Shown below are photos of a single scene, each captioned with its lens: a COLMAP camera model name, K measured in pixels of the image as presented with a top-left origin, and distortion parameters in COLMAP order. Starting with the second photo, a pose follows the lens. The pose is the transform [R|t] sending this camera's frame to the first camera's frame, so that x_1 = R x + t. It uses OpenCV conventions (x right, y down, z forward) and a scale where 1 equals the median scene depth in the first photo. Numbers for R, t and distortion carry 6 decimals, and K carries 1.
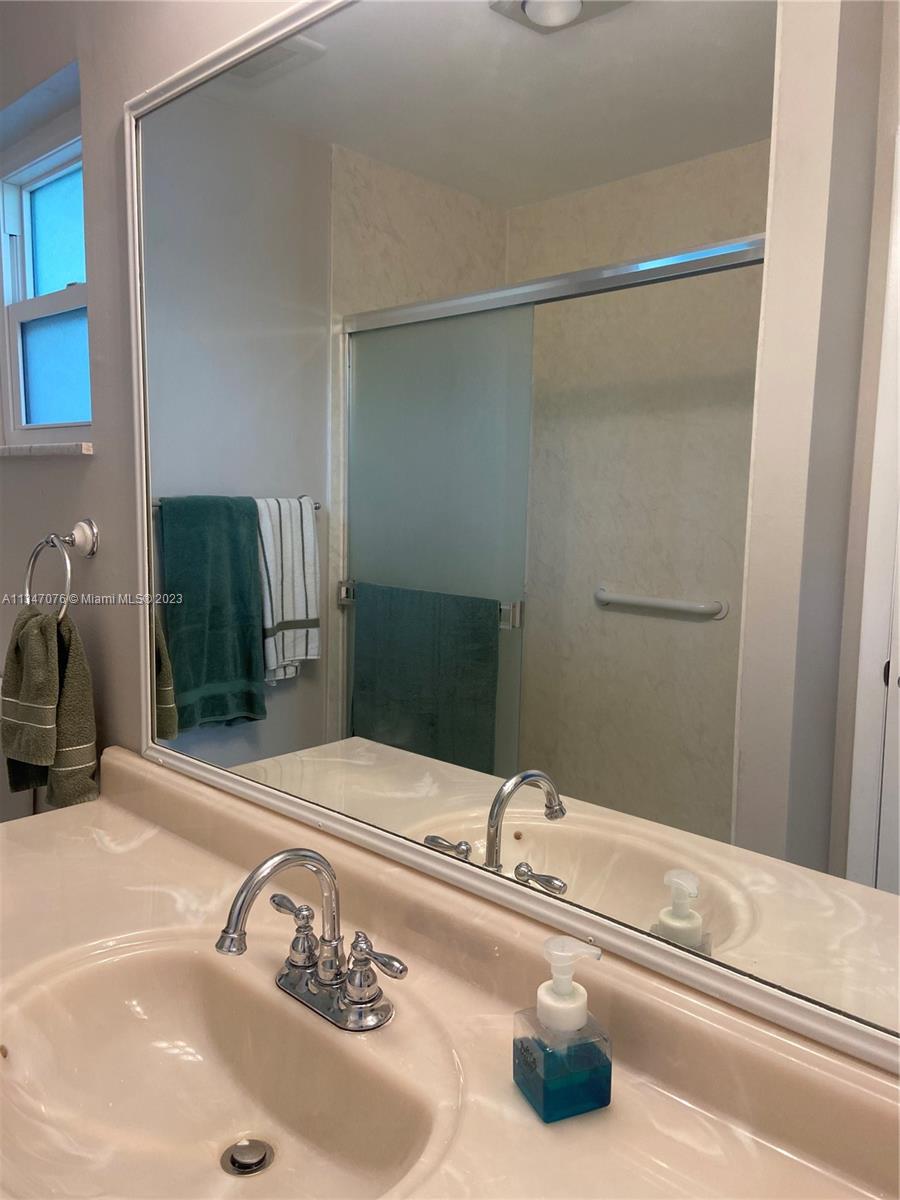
lens RADIAL K [[917.0, 0, 474.5], [0, 917.0, 594.5], [0, 0, 1]] dist [0.114144, -0.140614]
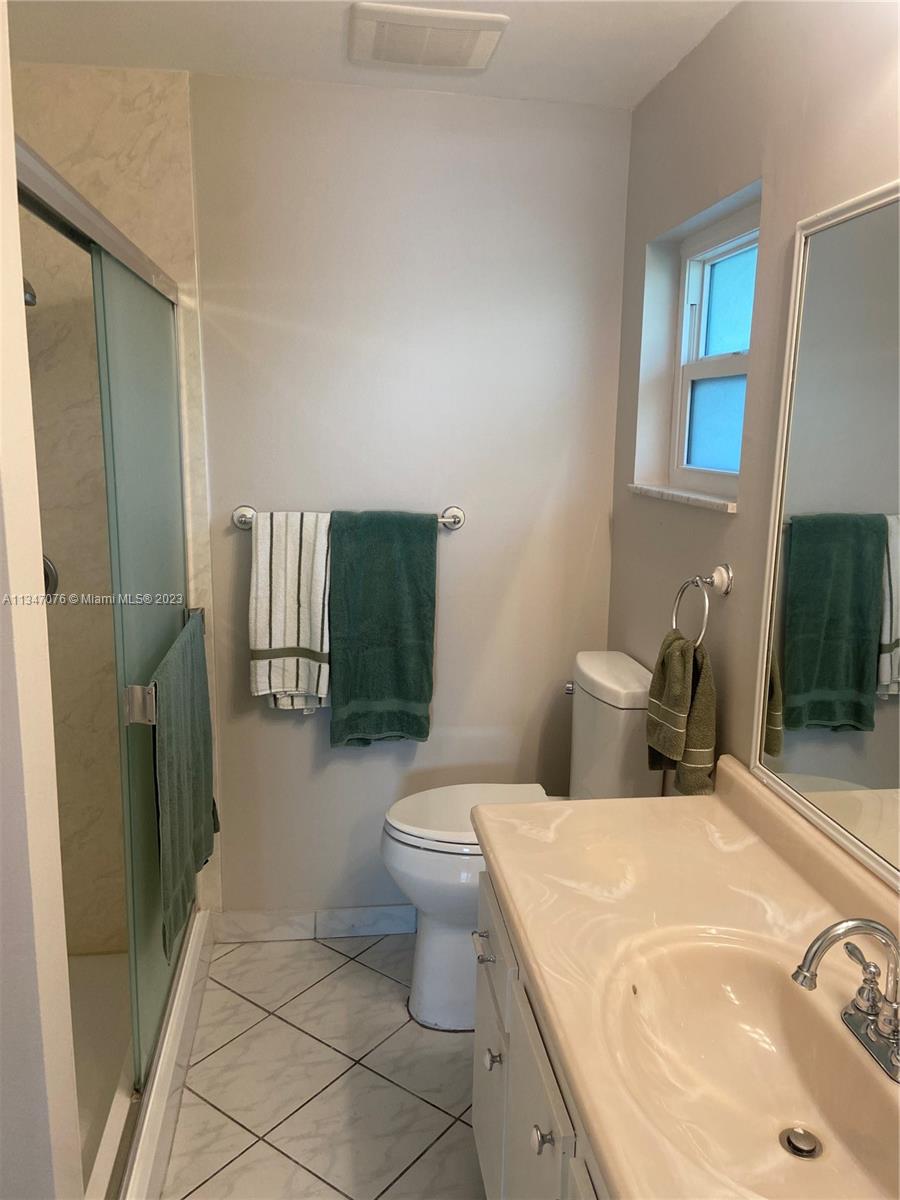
lens RADIAL K [[917.0, 0, 465.2], [0, 917.0, 589.1], [0, 0, 1]] dist [0.114144, -0.140614]
pose [[0.786361, 0.110601, -0.607786, 0.051744], [-0.077085, 0.993721, 0.081097, -0.123863], [0.612939, -0.016920, 0.789949, -0.157044]]
